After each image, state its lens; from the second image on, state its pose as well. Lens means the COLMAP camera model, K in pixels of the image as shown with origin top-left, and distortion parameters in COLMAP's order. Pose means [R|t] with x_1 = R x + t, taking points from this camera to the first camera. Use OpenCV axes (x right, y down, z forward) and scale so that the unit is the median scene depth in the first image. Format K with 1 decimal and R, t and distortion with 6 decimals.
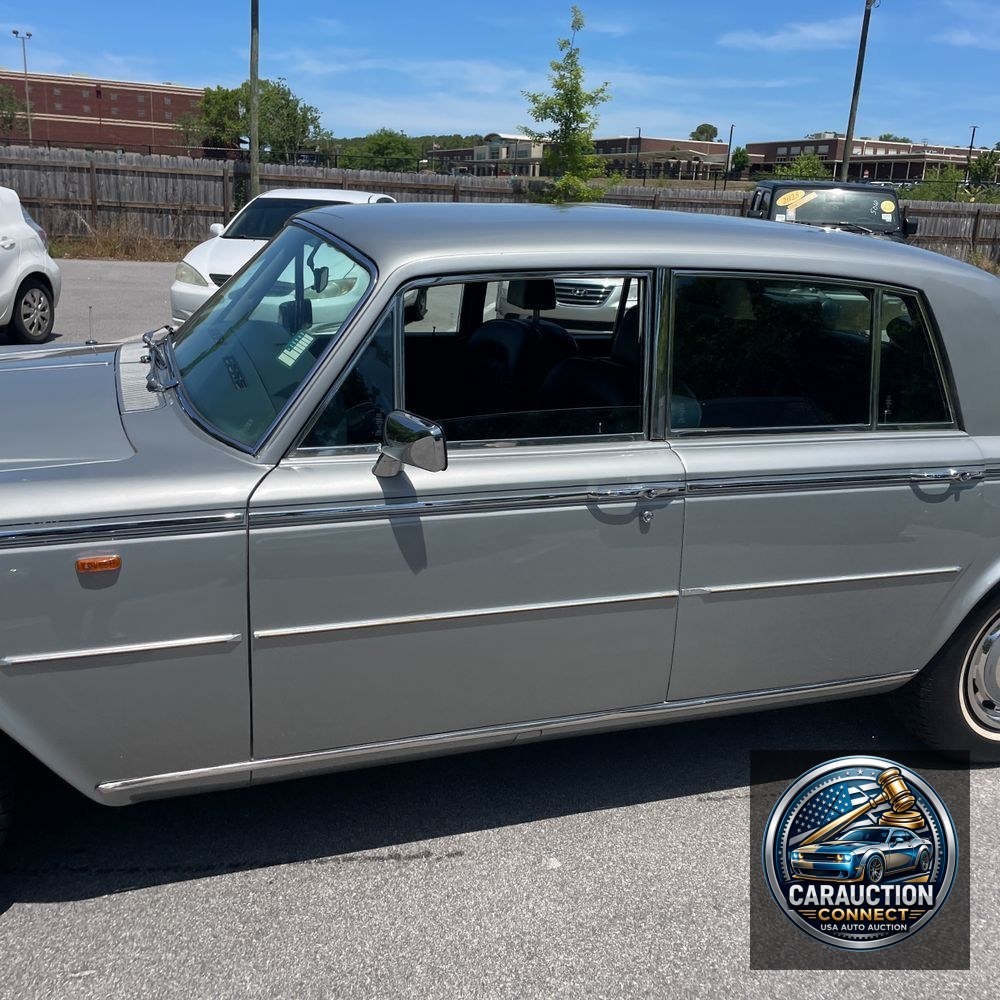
lens RADIAL K [[1015.9, 0, 474.5], [0, 1015.9, 489.6], [0, 0, 1]] dist [0.078400, -0.093437]
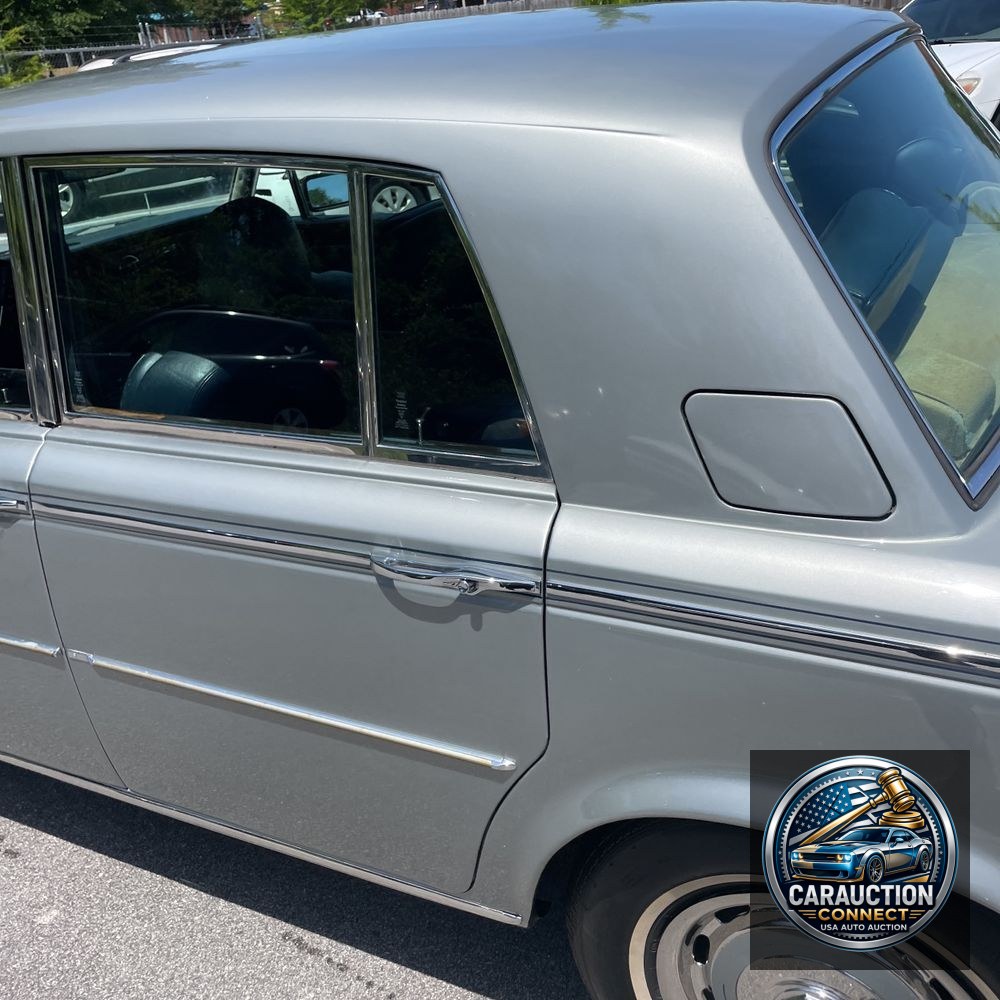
lens RADIAL K [[1015.9, 0, 474.5], [0, 1015.9, 489.6], [0, 0, 1]] dist [0.078400, -0.093437]
pose [[0.688040, 0.190595, -0.700196, 0.102708], [-0.078658, 0.978795, 0.189138, -0.018507], [0.721397, -0.075058, 0.688442, 0.088908]]
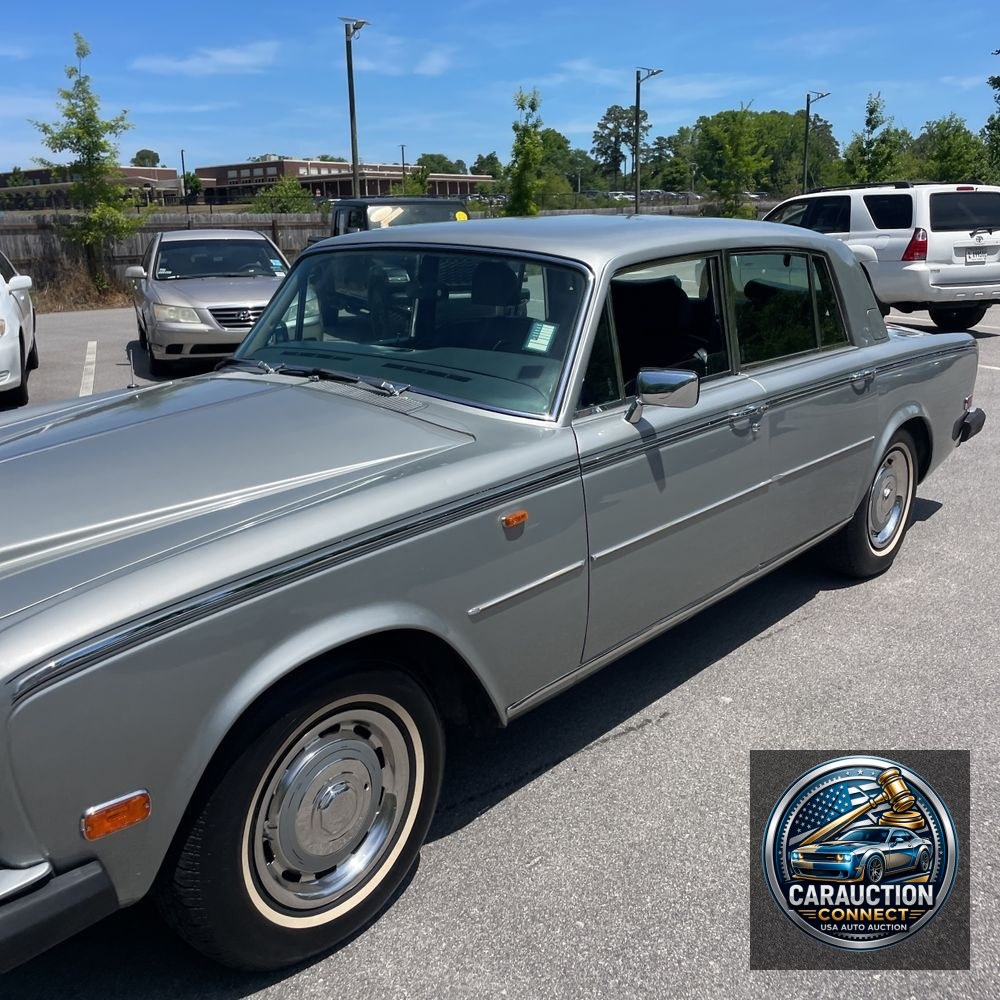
lens RADIAL K [[1027.7, 0, 485.3], [0, 1027.7, 497.7], [0, 0, 1]] dist [0.090694, -0.122069]
pose [[0.865060, -0.195224, 0.462124, -0.096342], [0.203300, 0.978566, 0.032833, -0.000077], [-0.458628, 0.065547, 0.886208, -0.008769]]
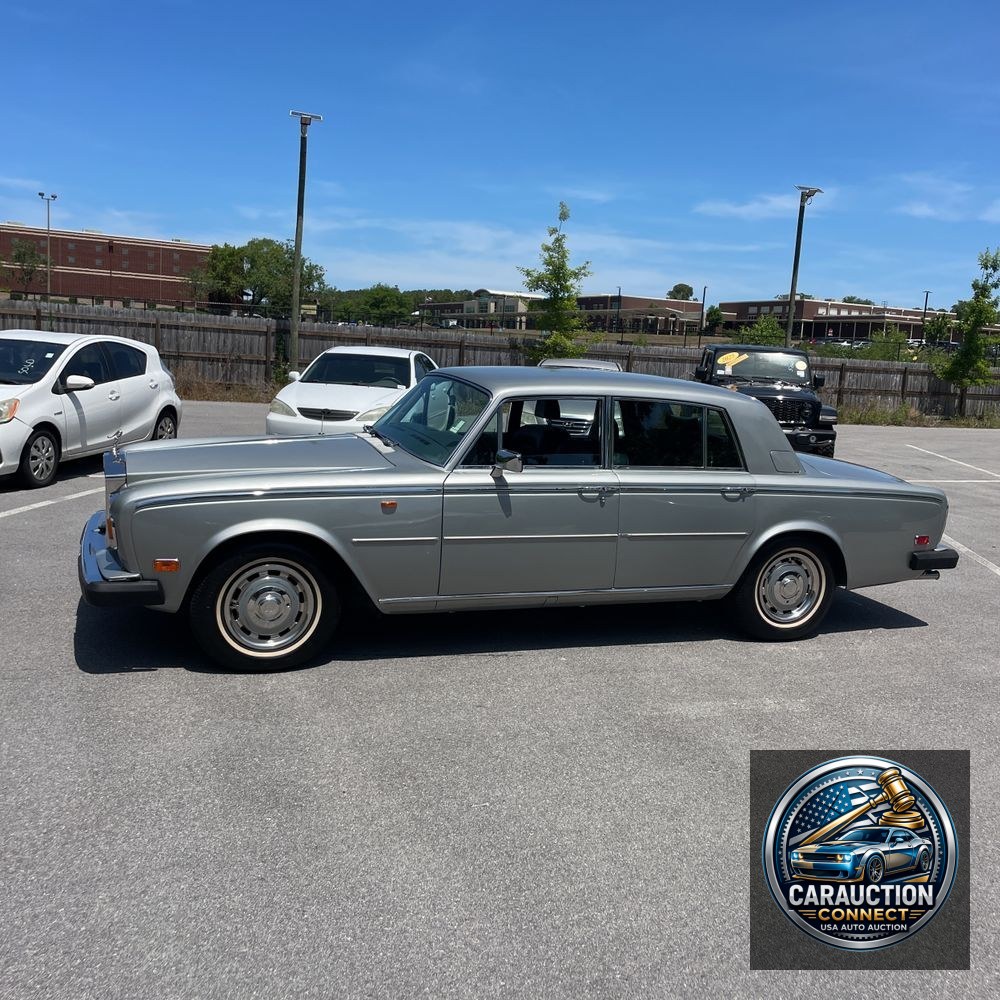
lens RADIAL K [[1027.7, 0, 485.3], [0, 1027.7, 497.7], [0, 0, 1]] dist [0.090694, -0.122069]
pose [[0.999630, 0.010052, 0.025287, -0.018907], [-0.006611, 0.991143, -0.132637, 0.039516], [-0.026396, 0.132421, 0.990842, -0.156552]]
